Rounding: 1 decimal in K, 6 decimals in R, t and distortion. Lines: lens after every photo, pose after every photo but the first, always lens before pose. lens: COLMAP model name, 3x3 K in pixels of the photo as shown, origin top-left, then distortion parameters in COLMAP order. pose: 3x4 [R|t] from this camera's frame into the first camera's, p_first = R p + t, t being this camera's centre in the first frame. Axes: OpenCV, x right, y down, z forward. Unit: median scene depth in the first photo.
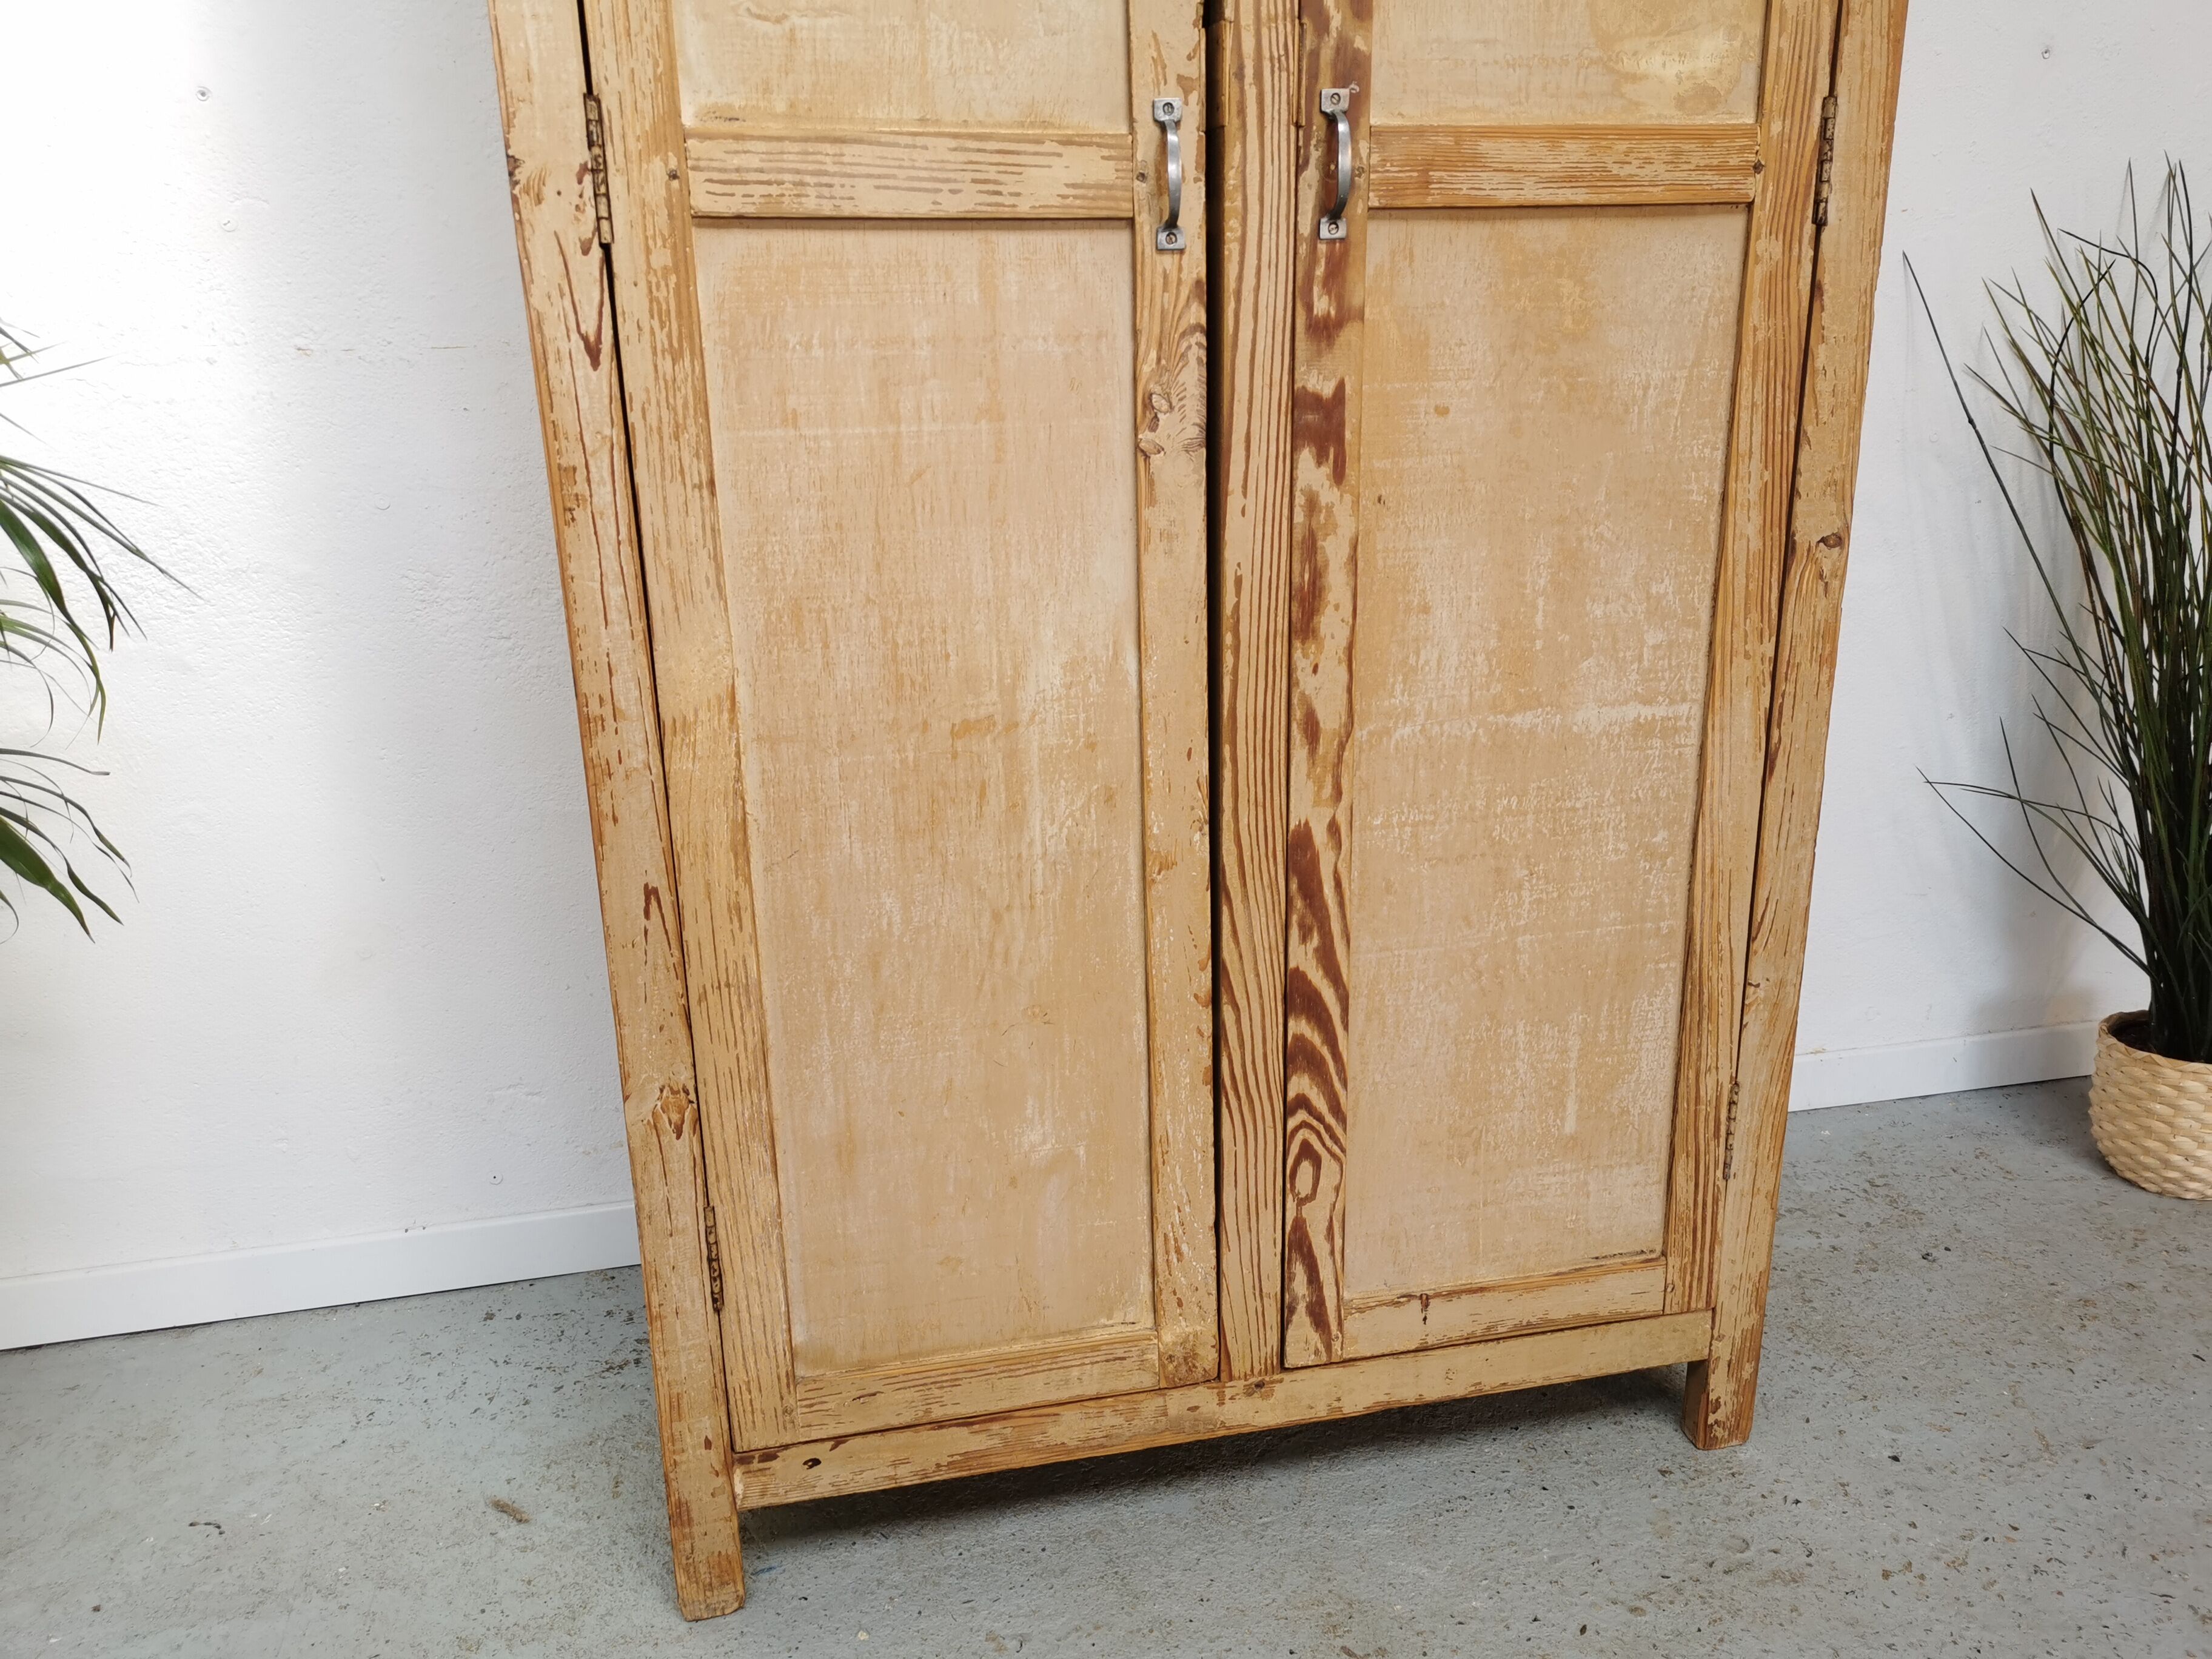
lens RADIAL K [[1701.0, 0, 1105.5], [0, 1701.0, 832.9], [0, 0, 1]] dist [0.063345, -0.060705]
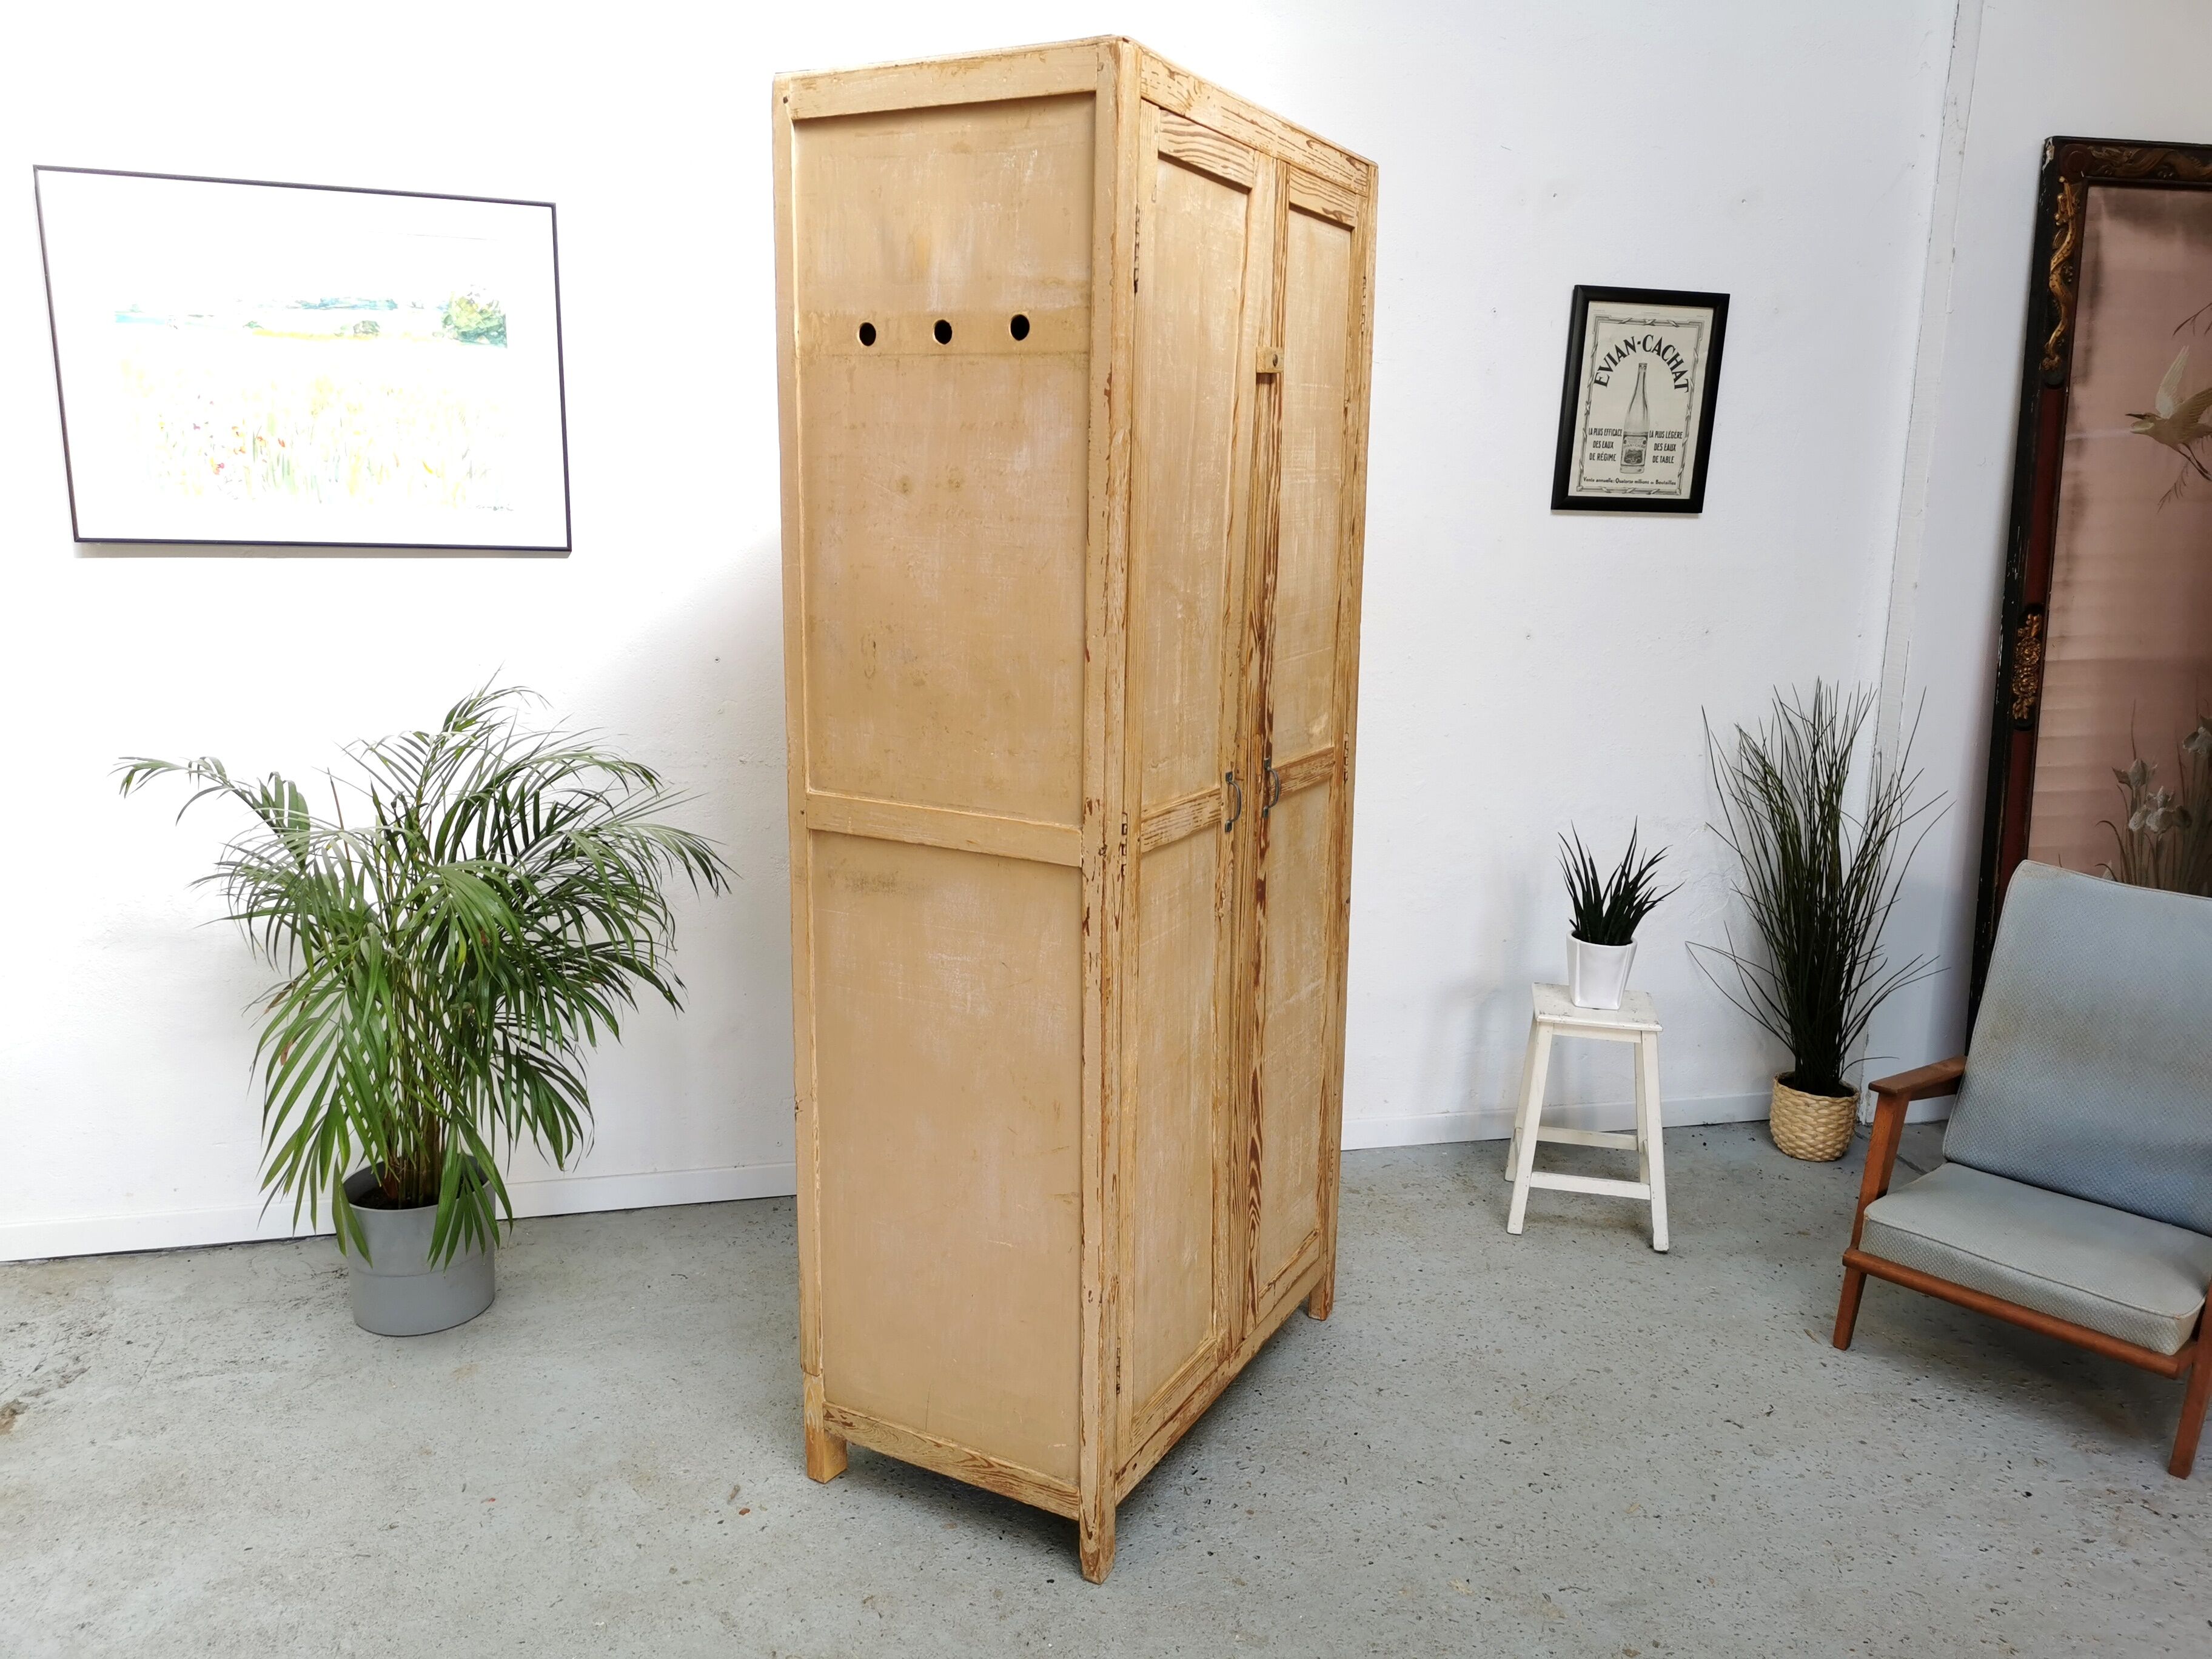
lens RADIAL K [[1701.0, 0, 1102.7], [0, 1701.0, 832.4], [0, 0, 1]] dist [0.063345, -0.060705]
pose [[0.998994, 0.035496, 0.027391, -0.052458], [-0.032569, 0.994377, -0.100768, 0.034756], [-0.030814, 0.099775, 0.994533, -1.546344]]
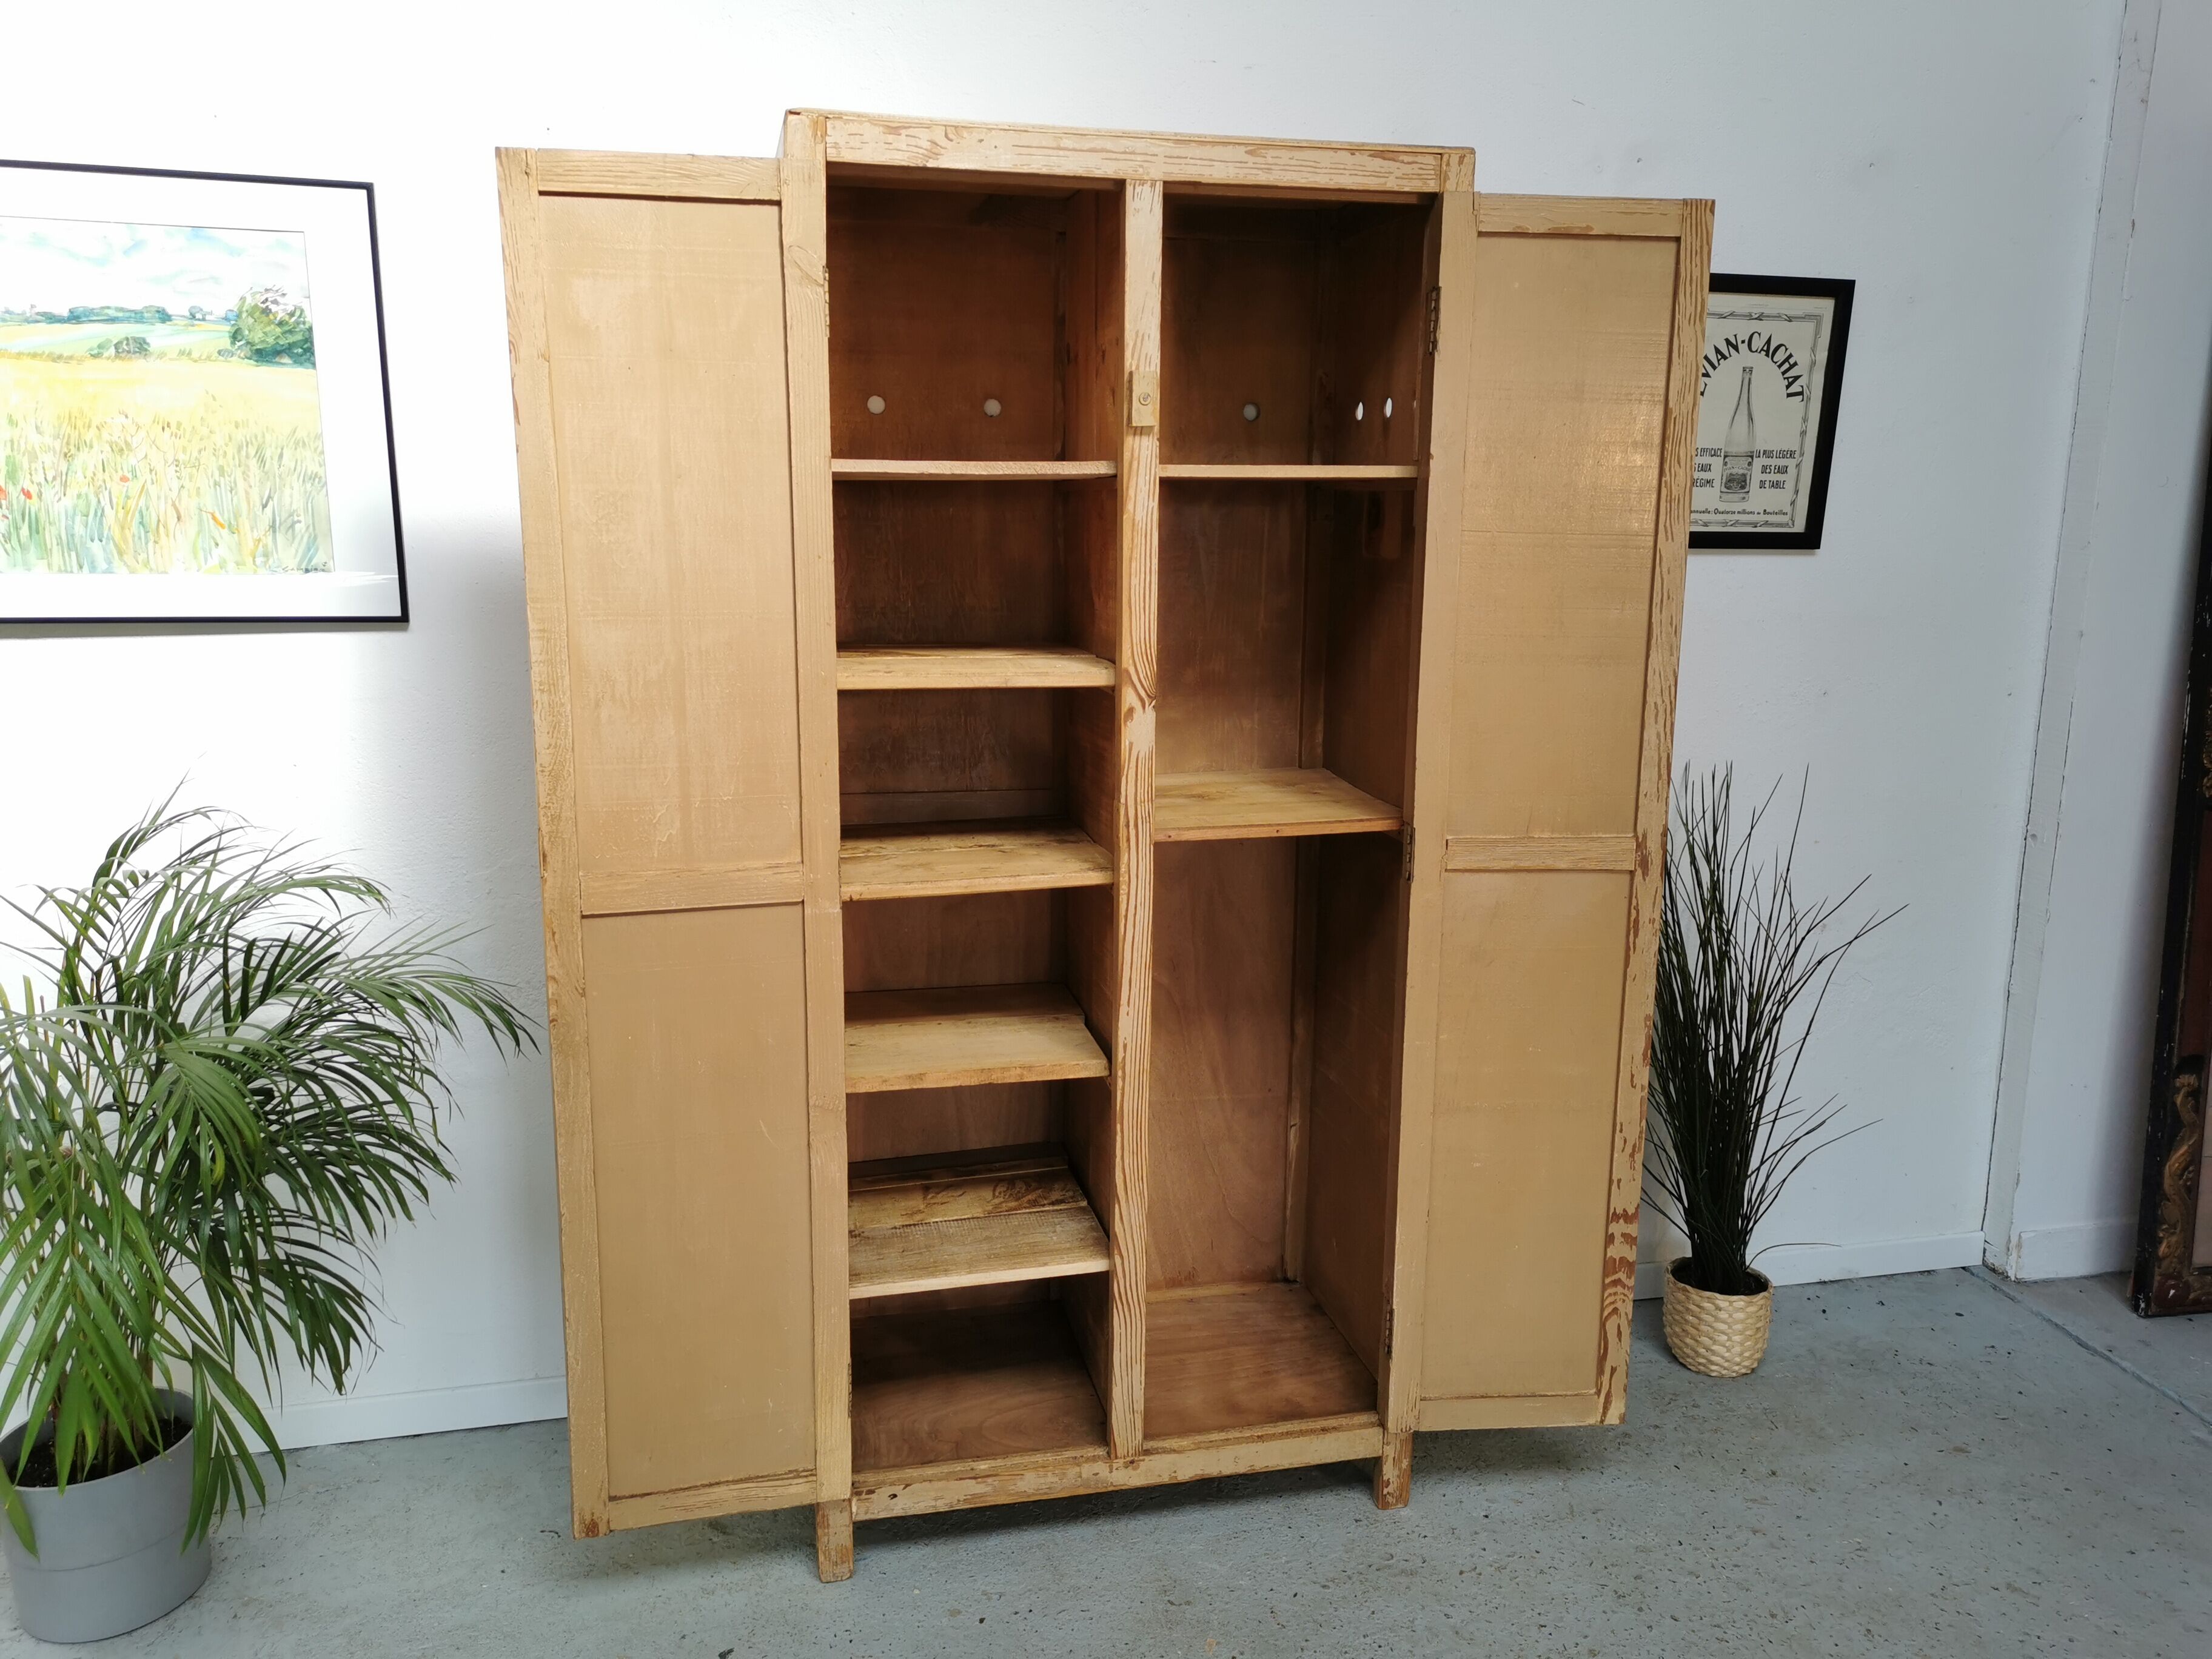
lens RADIAL K [[1701.0, 0, 1101.8], [0, 1701.0, 831.5], [0, 0, 1]] dist [0.063345, -0.060705]
pose [[0.999557, 0.027516, 0.011319, 0.019347], [-0.026285, 0.994903, -0.097352, -0.196686], [-0.013940, 0.097011, 0.995186, -1.022403]]
